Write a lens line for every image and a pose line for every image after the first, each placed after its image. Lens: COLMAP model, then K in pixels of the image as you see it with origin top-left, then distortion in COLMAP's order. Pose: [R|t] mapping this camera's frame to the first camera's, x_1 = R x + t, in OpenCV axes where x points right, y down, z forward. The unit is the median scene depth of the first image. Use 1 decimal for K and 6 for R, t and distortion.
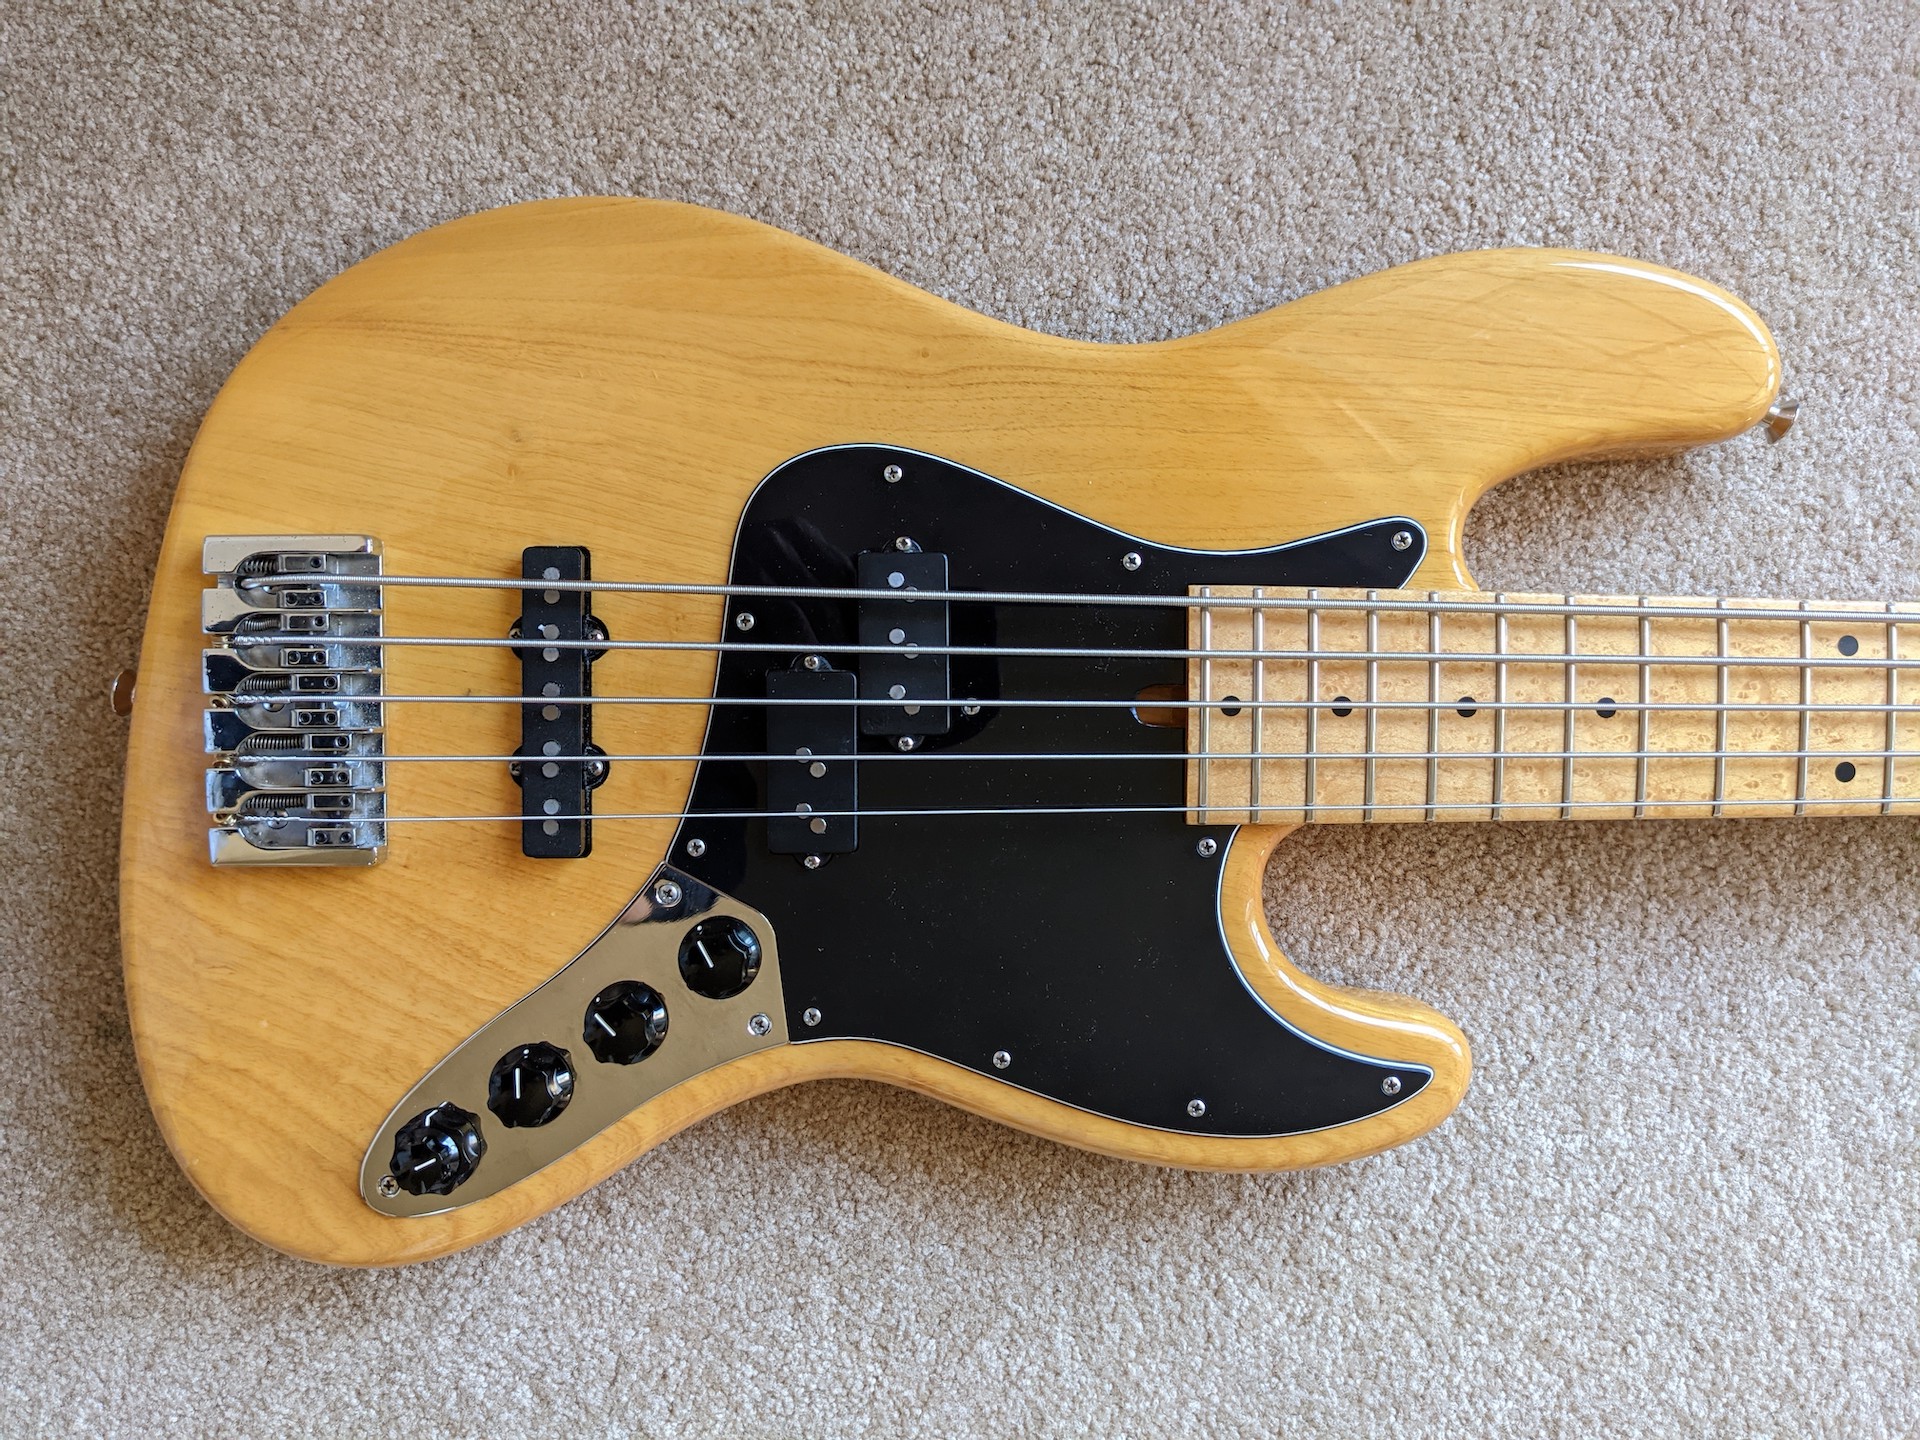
lens RADIAL K [[1475.3, 0, 939.9], [0, 1475.3, 747.4], [0, 0, 1]] dist [0.063127, -0.103735]
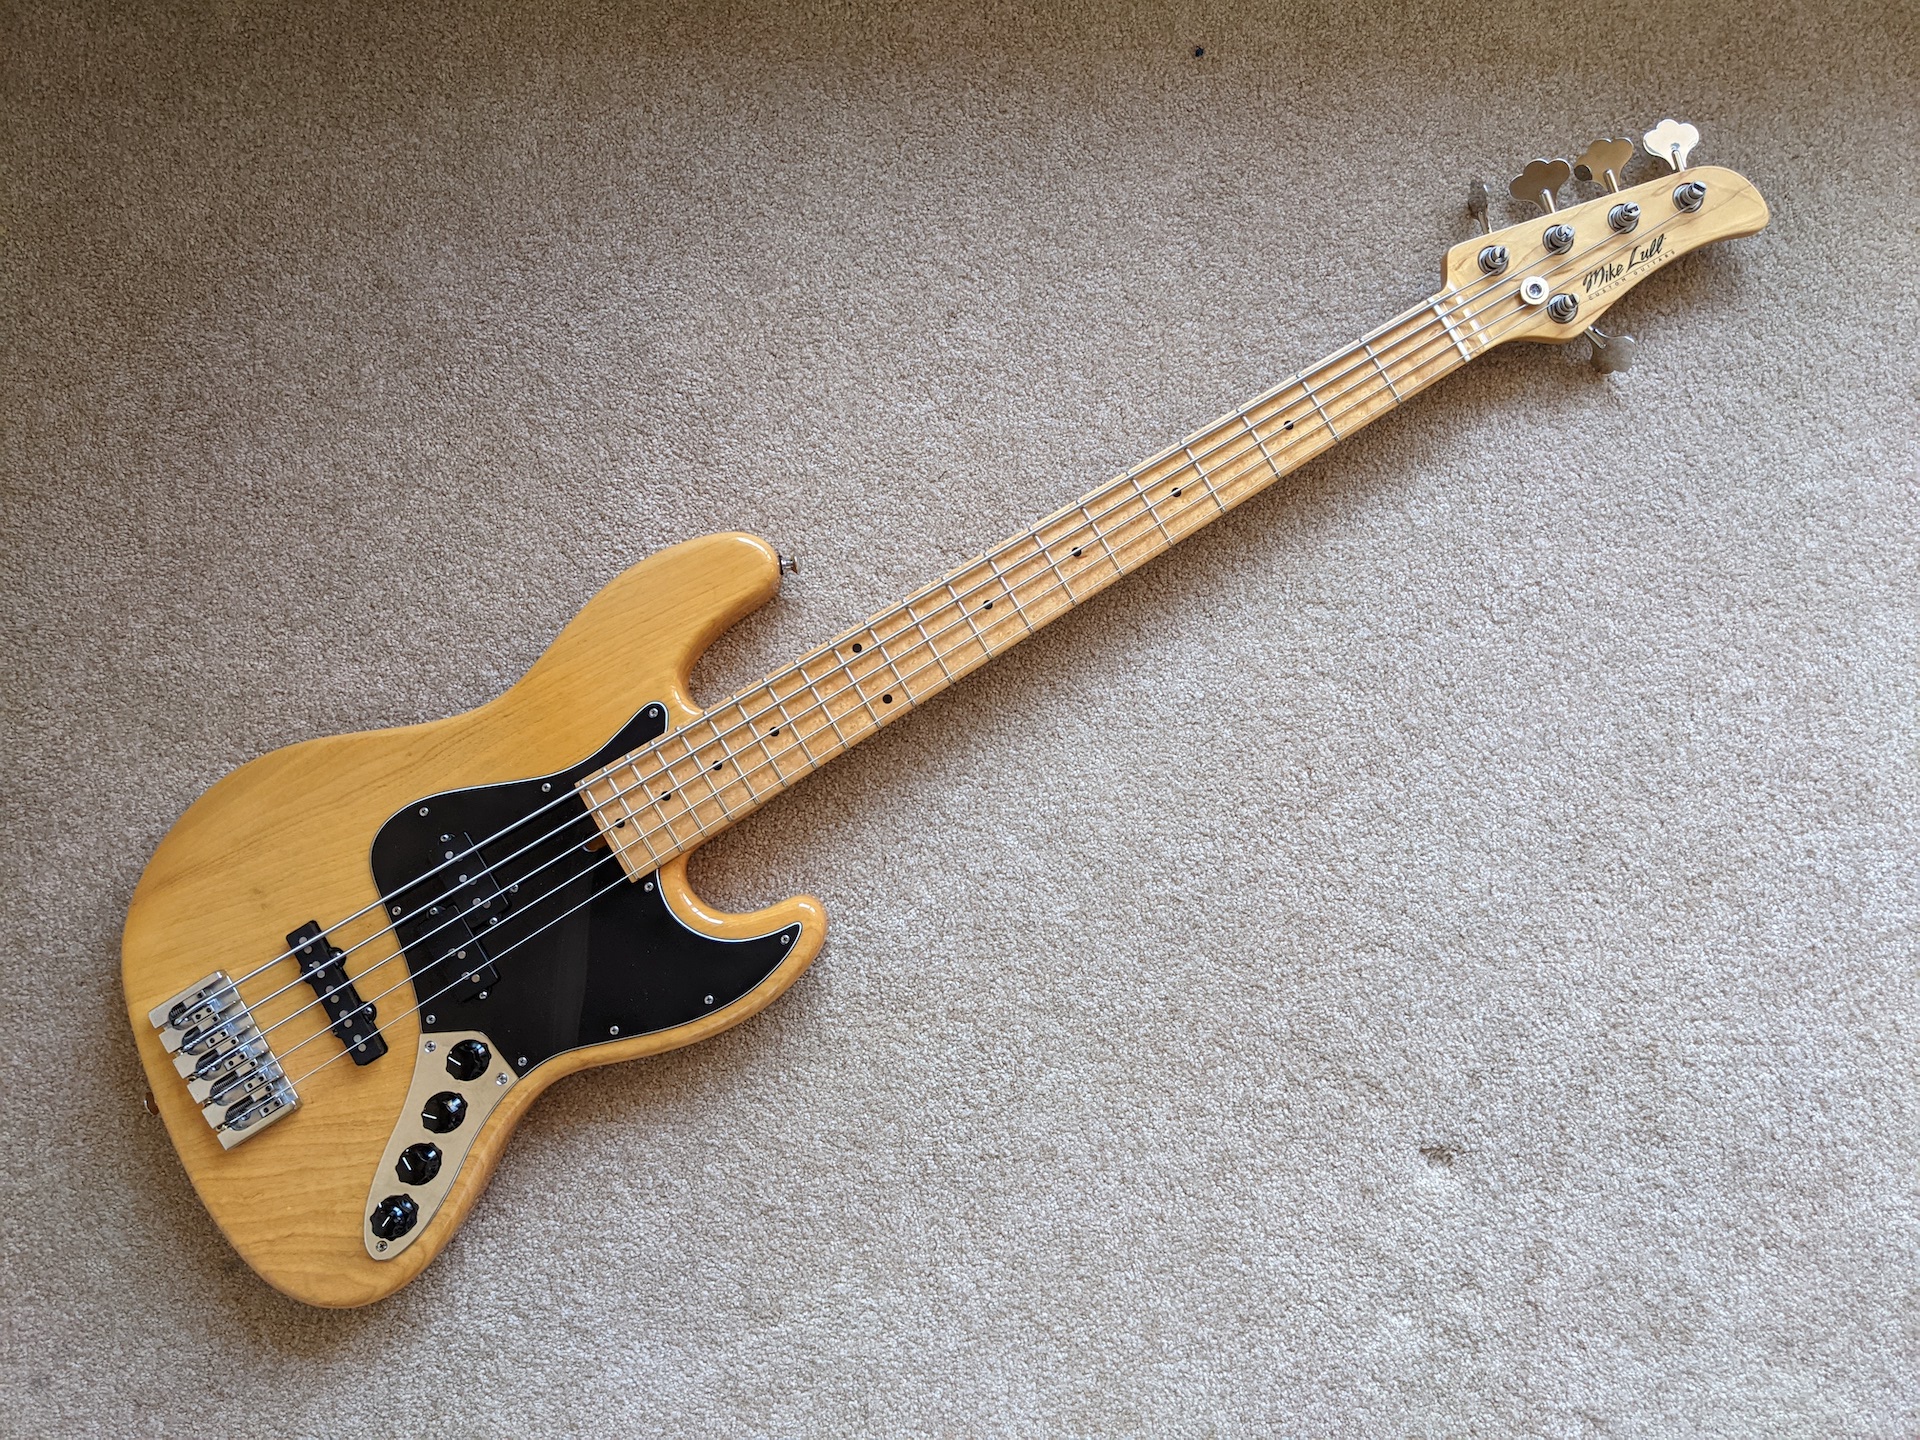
lens RADIAL K [[1506.2, 0, 952.3], [0, 1506.2, 706.0], [0, 0, 1]] dist [0.060517, -0.098792]
pose [[0.855815, -0.515798, 0.039148, 0.586907], [0.517180, 0.851699, -0.084463, 0.247696], [0.010224, 0.092531, 0.995657, -1.106350]]
